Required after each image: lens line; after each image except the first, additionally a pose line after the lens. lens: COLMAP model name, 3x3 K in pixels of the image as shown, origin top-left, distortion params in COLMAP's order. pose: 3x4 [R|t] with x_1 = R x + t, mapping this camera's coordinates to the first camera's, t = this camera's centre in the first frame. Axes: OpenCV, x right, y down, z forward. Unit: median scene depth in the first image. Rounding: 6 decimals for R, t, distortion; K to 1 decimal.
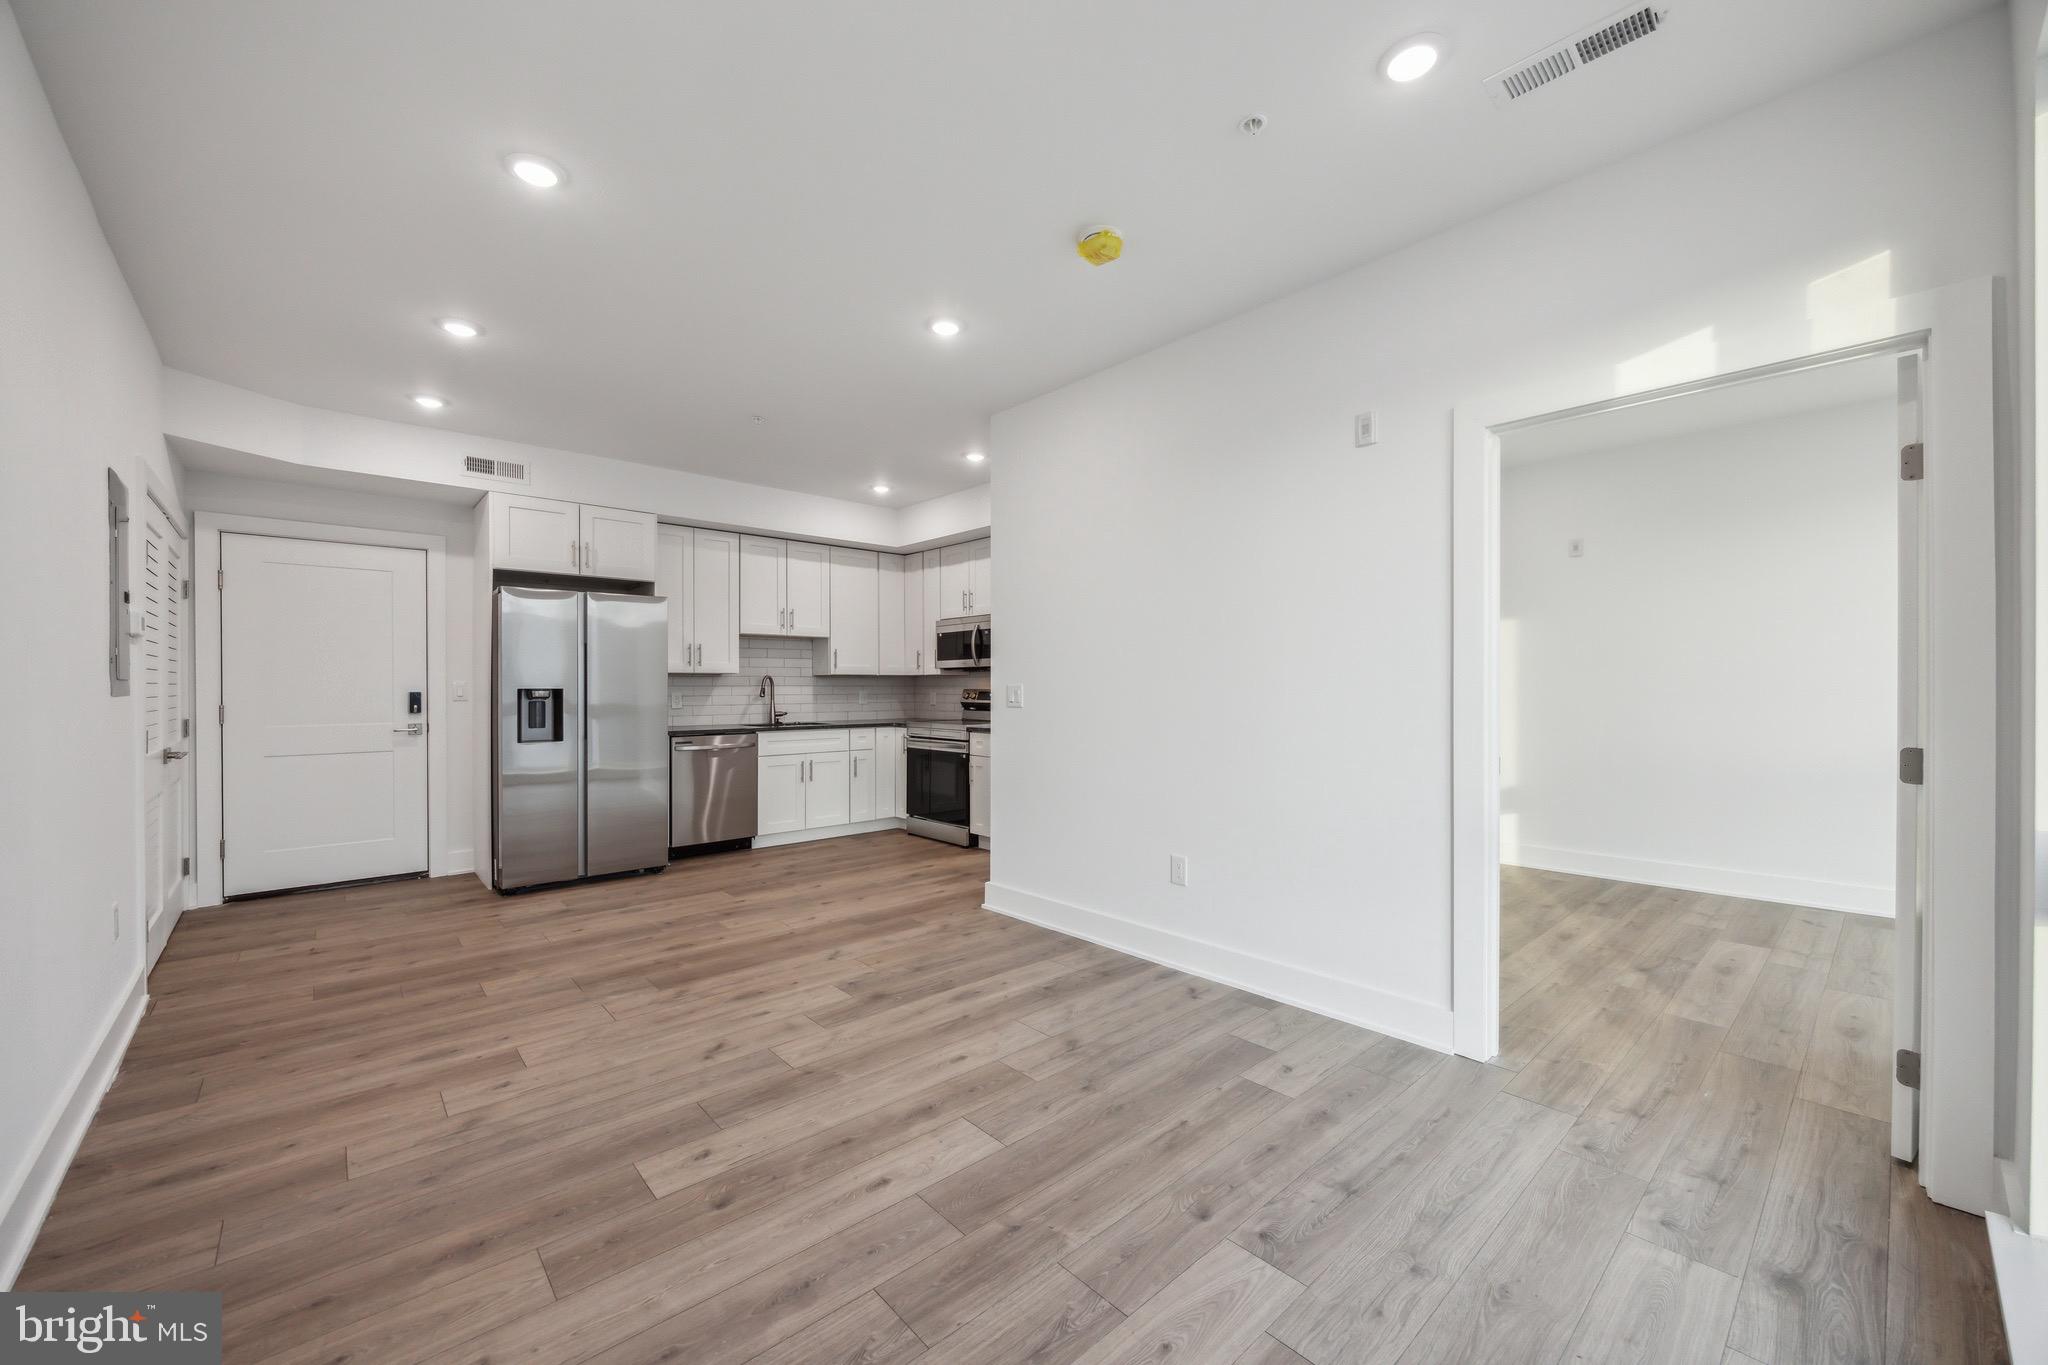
lens RADIAL K [[792.7, 0, 1015.5], [0, 792.7, 689.7], [0, 0, 1]] dist [-0.001560, -0.000166]
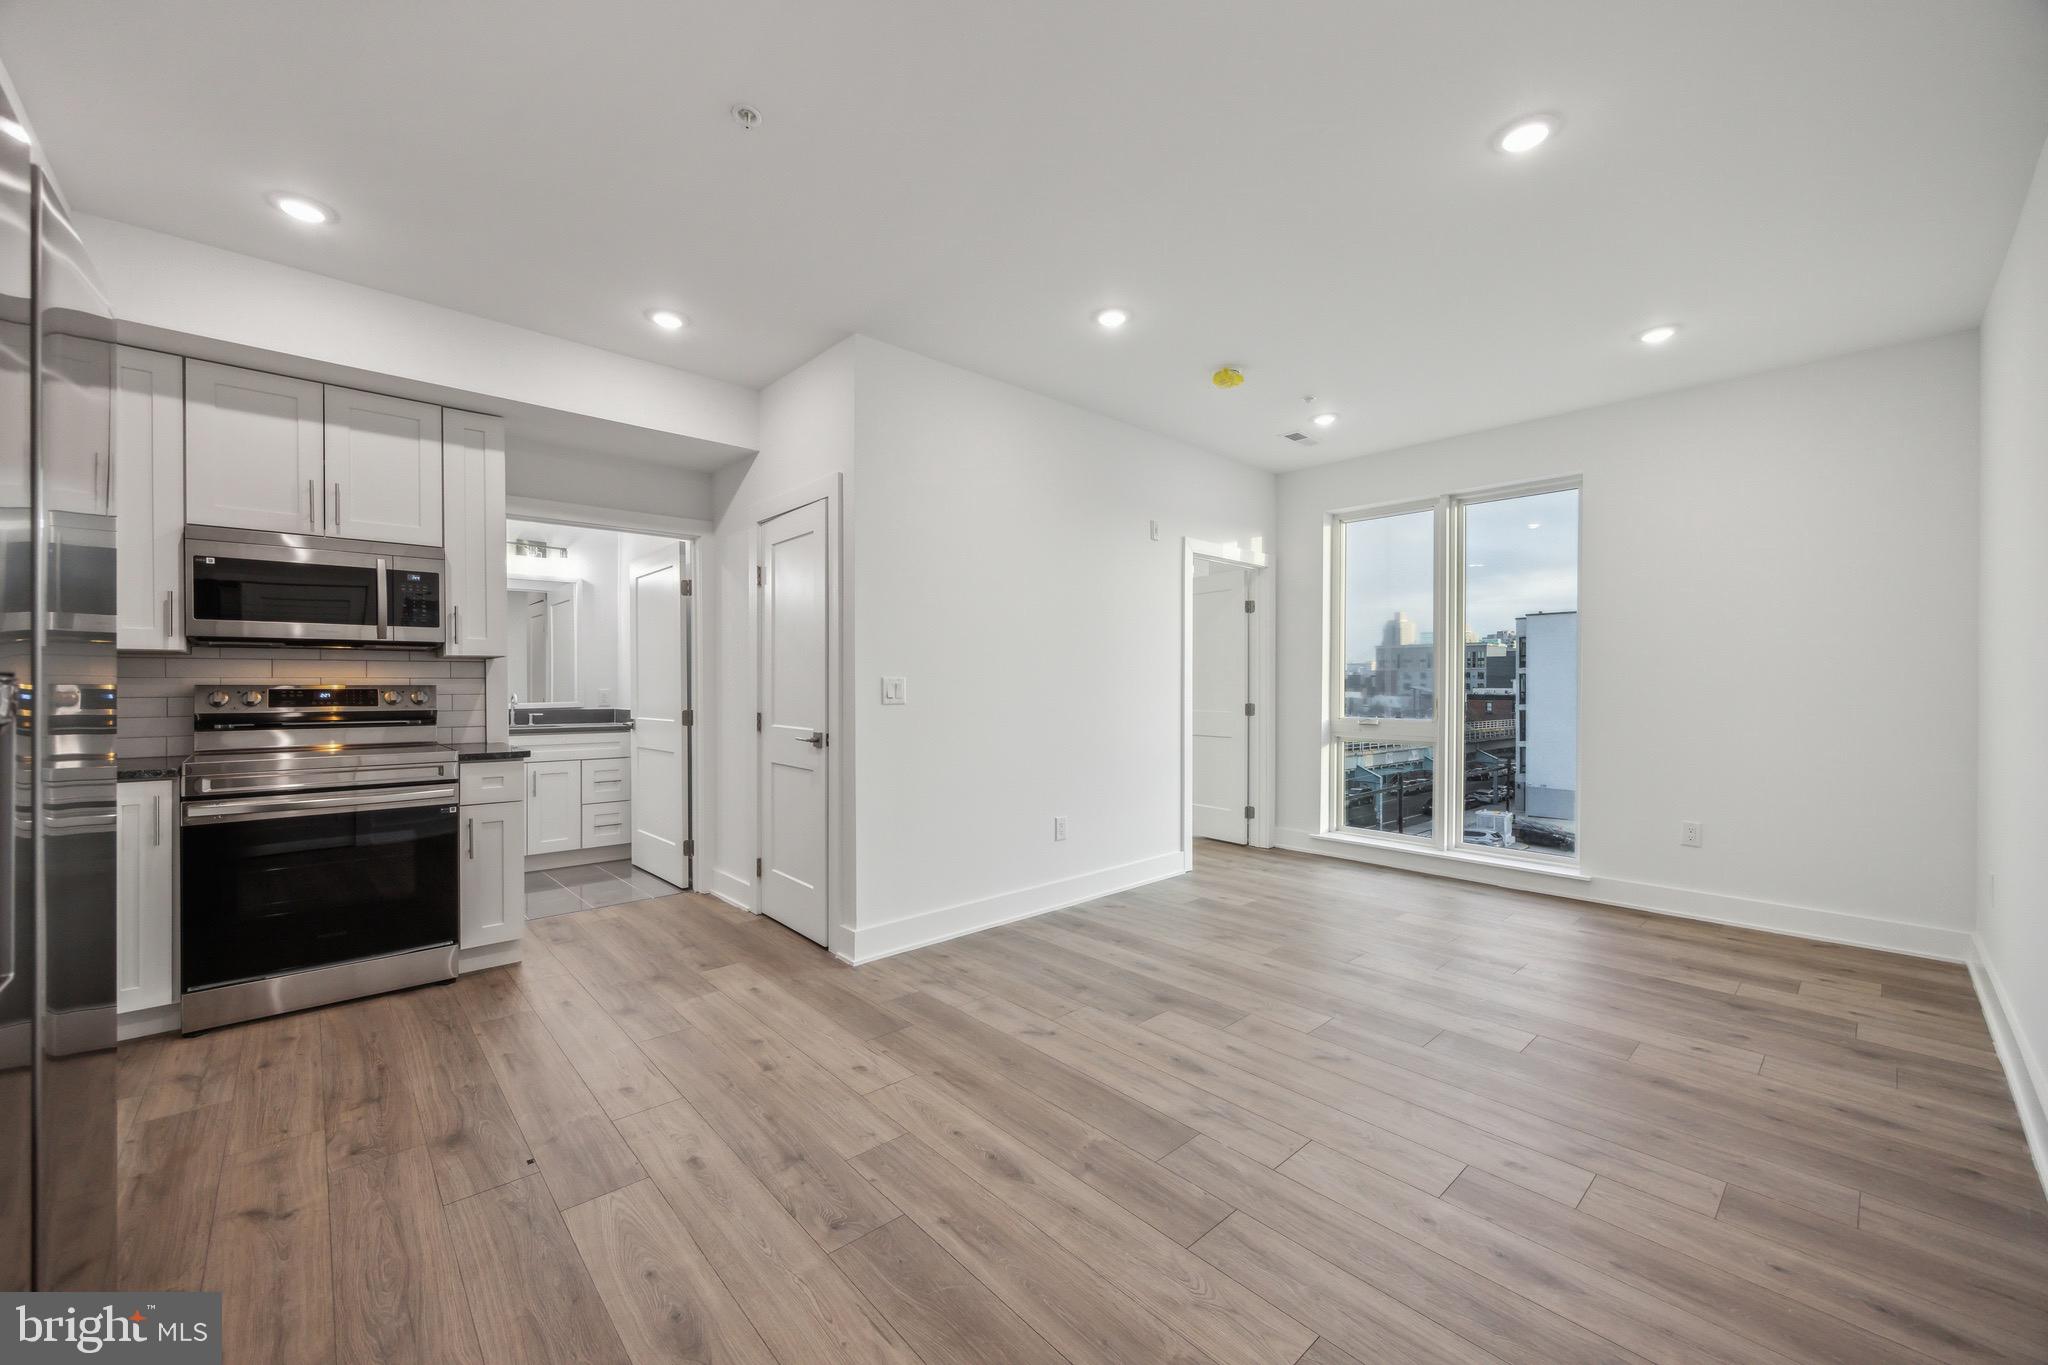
lens RADIAL K [[792.7, 0, 1015.5], [0, 792.7, 689.7], [0, 0, 1]] dist [-0.001560, -0.000166]
pose [[-0.010405, -0.007339, 0.999919, -0.822623], [0.002079, 0.999971, 0.007361, 0.000010], [-0.999944, 0.002156, -0.010389, 0.859353]]
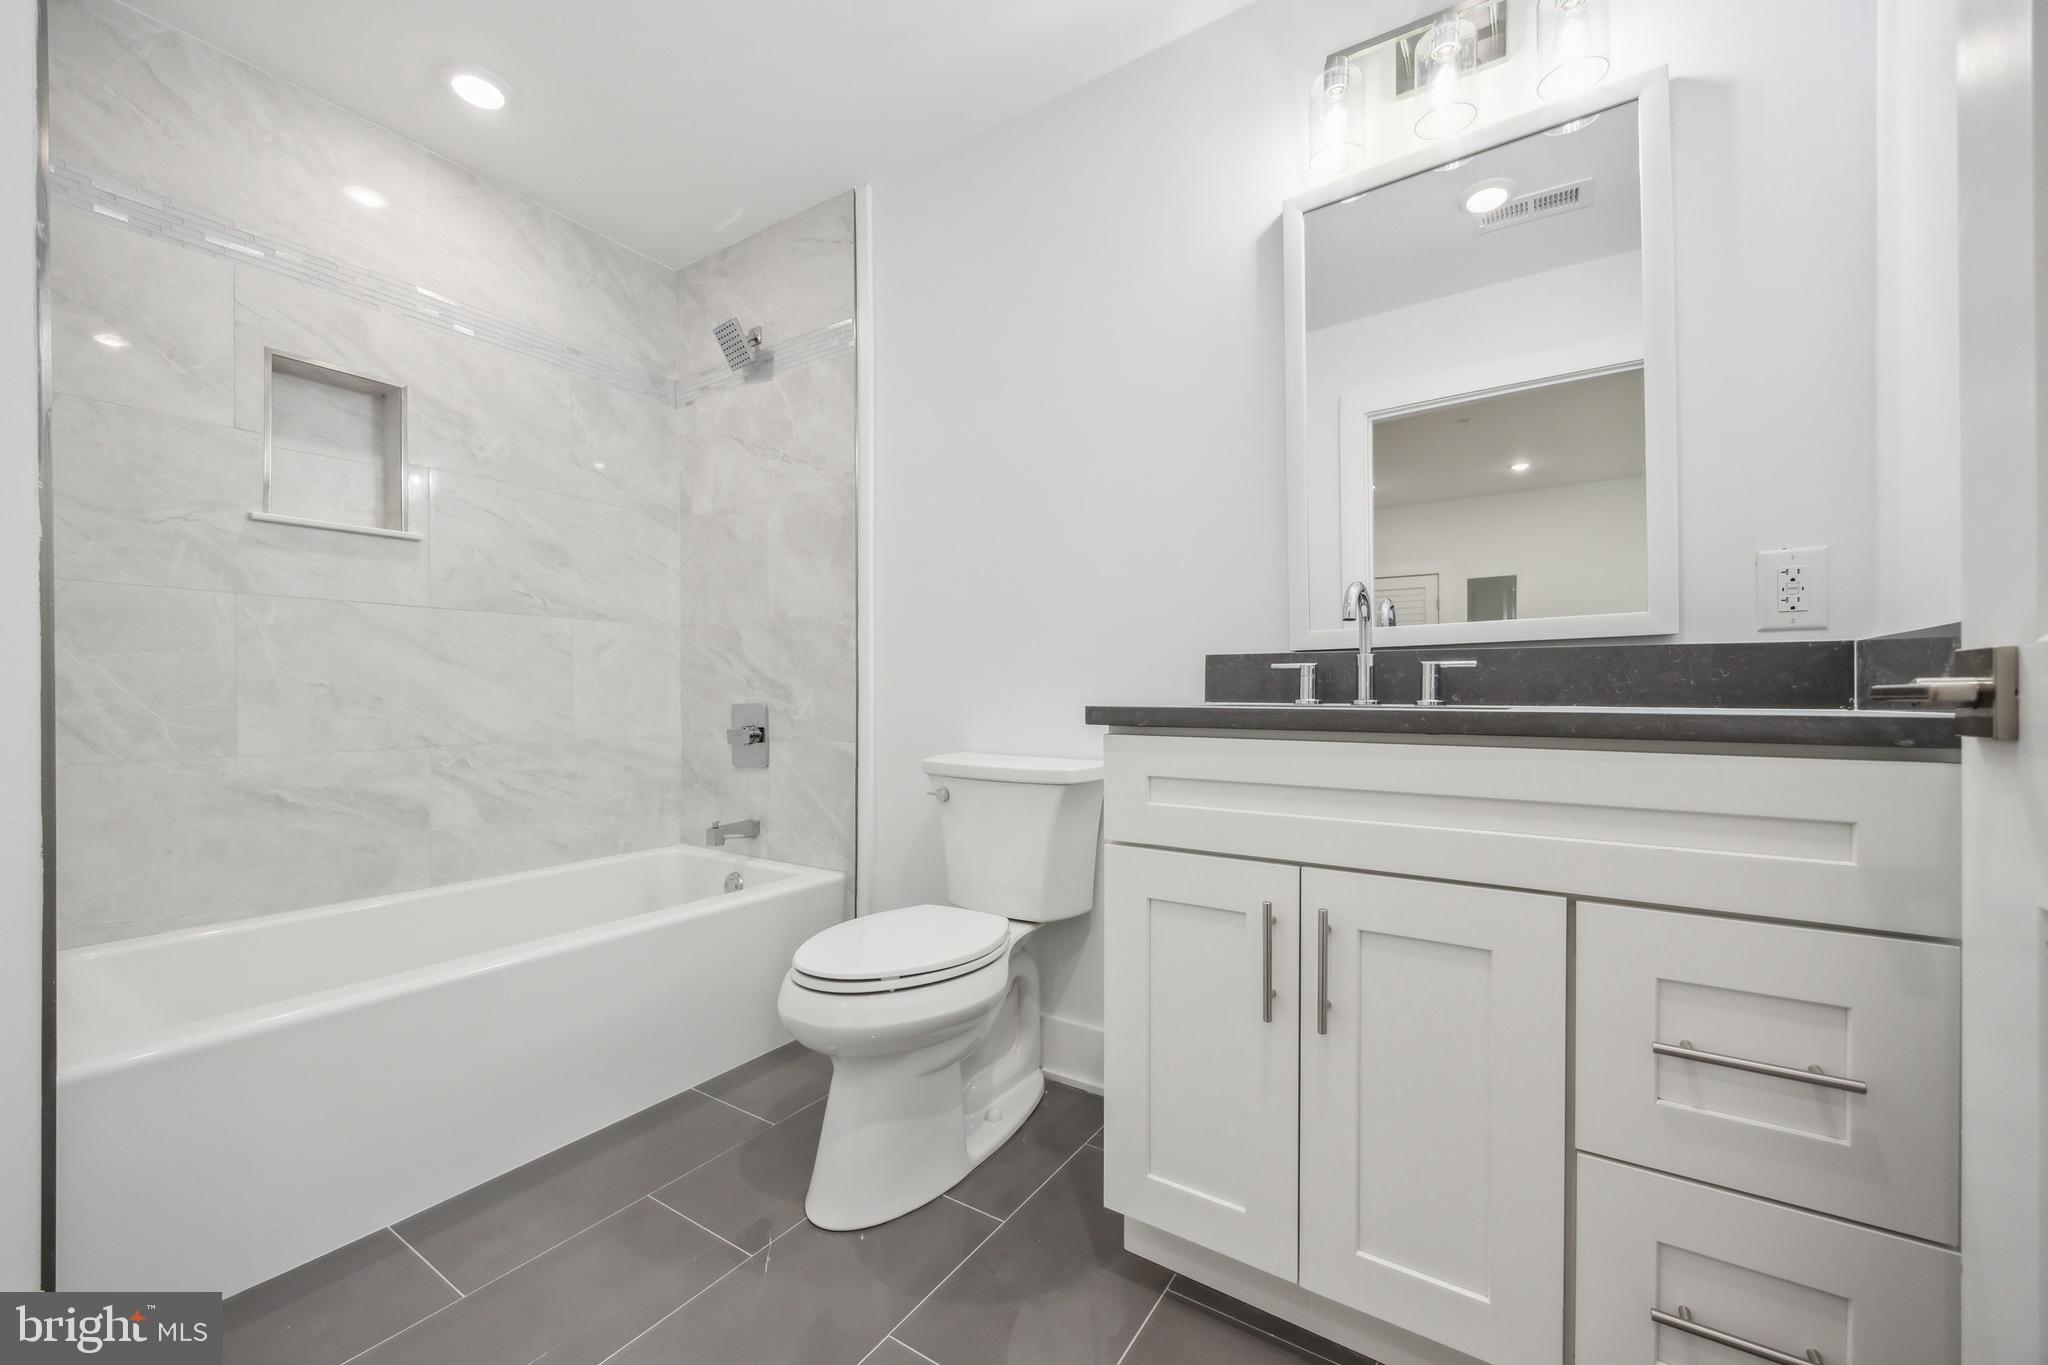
lens RADIAL K [[804.6, 0, 1018.5], [0, 804.6, 695.0], [0, 0, 1]] dist [-0.001755, -0.000278]
pose [[0.968022, -0.001368, 0.250863, 0.178682], [0.001728, 0.999998, -0.001216, 0.059513], [-0.250861, 0.001611, 0.968022, 1.332162]]
